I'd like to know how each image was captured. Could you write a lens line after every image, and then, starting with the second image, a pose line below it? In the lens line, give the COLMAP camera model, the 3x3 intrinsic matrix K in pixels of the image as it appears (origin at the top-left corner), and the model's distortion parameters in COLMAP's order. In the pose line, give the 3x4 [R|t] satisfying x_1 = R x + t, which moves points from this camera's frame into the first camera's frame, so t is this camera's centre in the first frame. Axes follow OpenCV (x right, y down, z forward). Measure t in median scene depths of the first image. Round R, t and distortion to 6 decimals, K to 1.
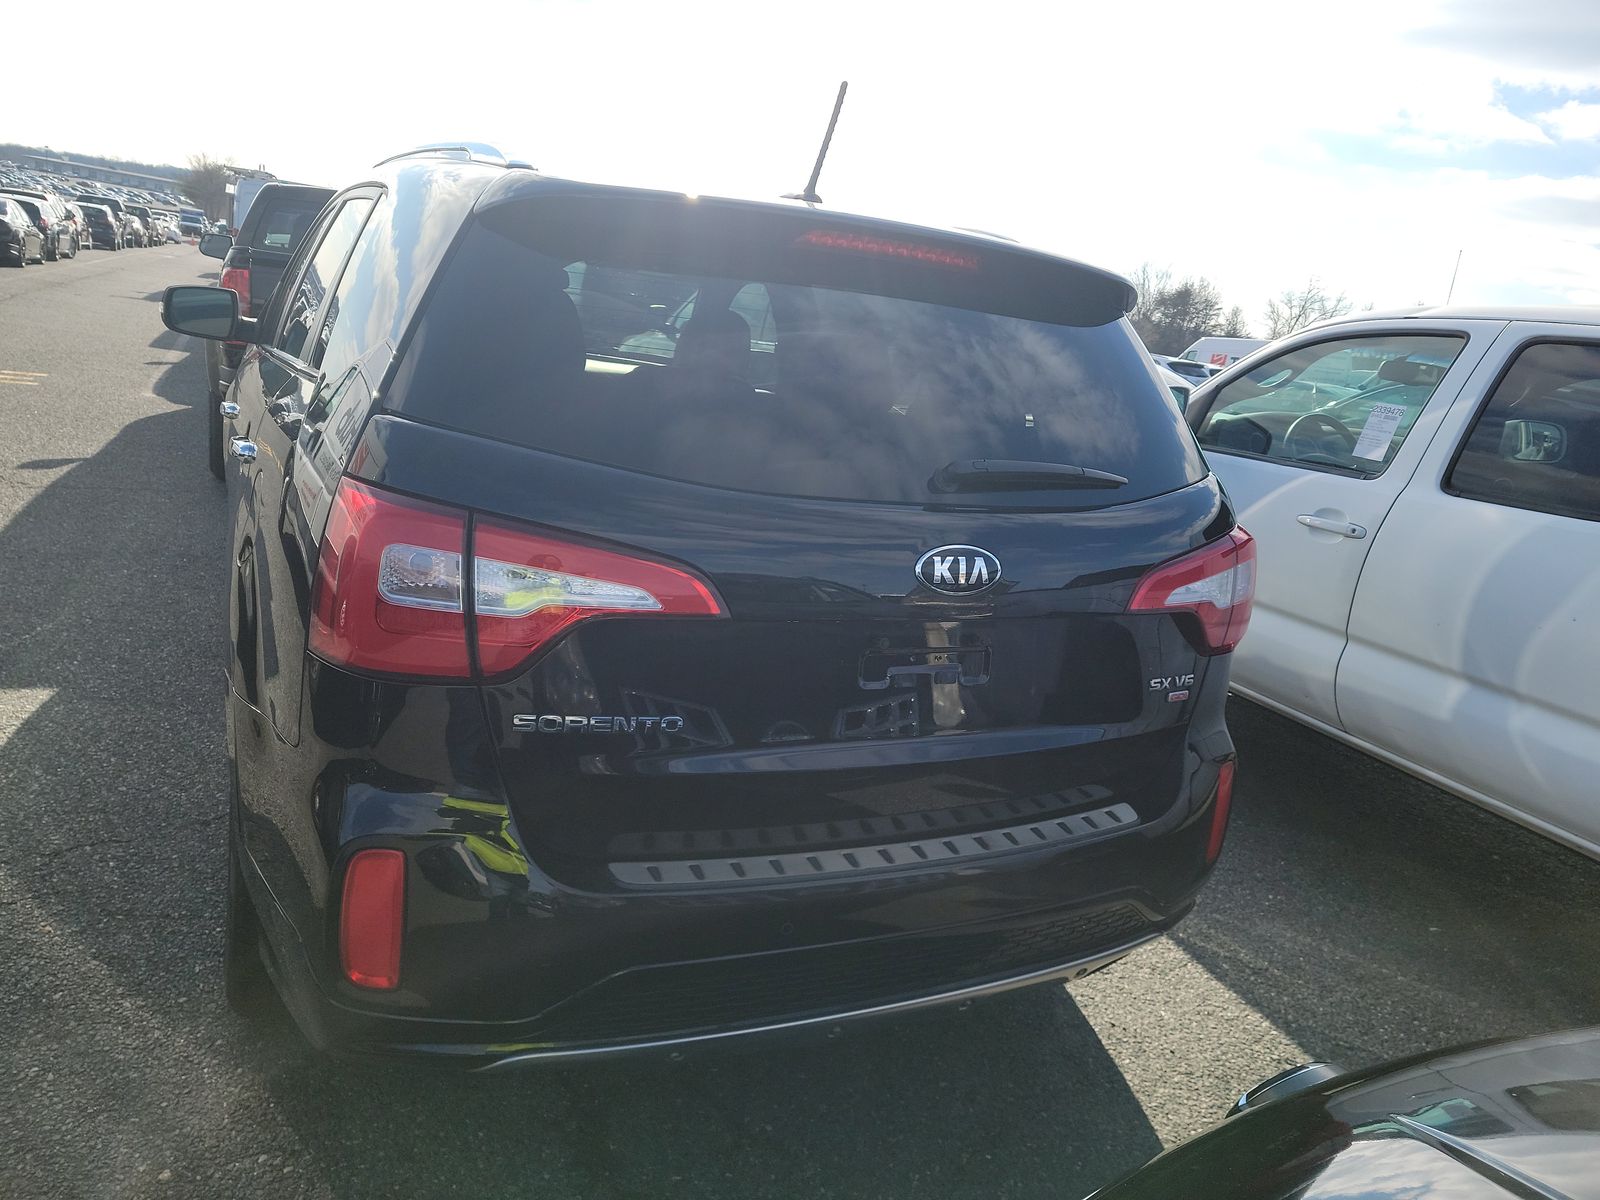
lens RADIAL K [[1126.3, 0, 800.0], [0, 1126.3, 600.0], [0, 0, 1]] dist [0.072615, -0.078274]
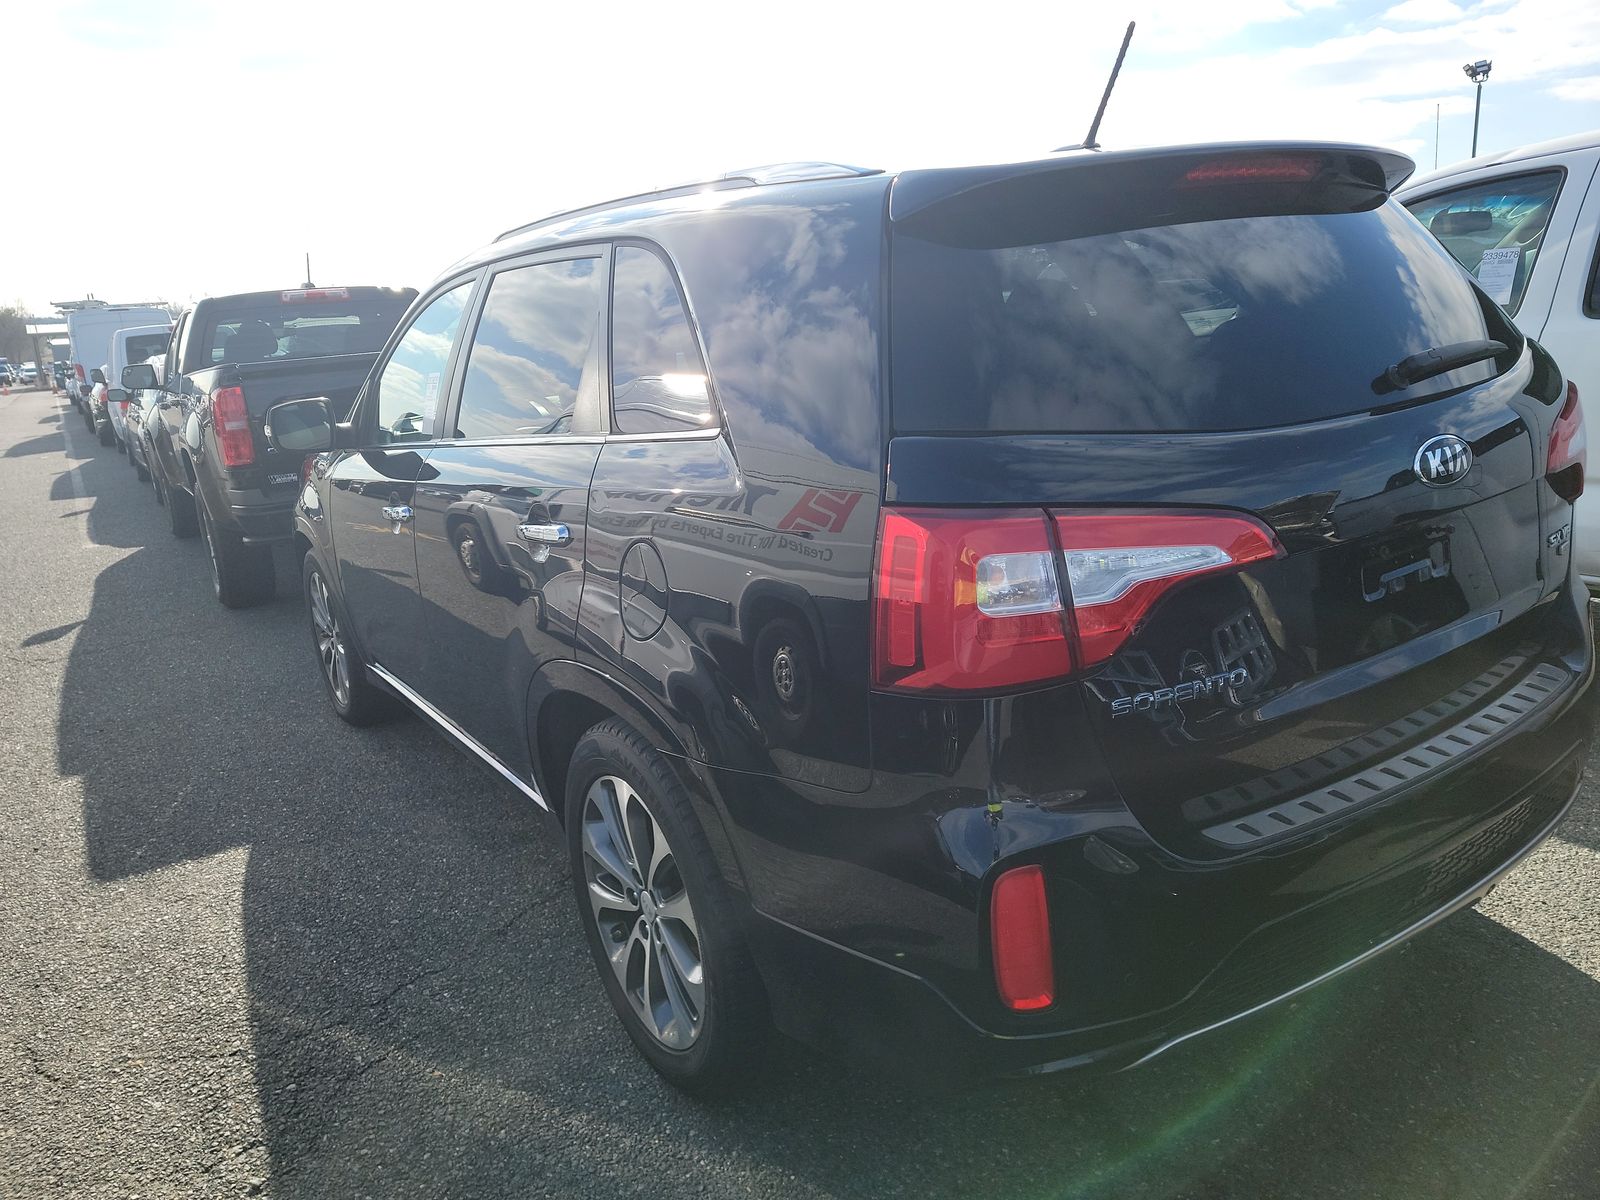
lens RADIAL K [[1126.3, 0, 800.0], [0, 1126.3, 600.0], [0, 0, 1]] dist [0.072615, -0.078274]
pose [[0.968816, -0.236847, 0.072802, -0.299796], [0.236547, 0.971535, 0.012840, -0.032141], [-0.073770, 0.004781, 0.997264, 0.025023]]
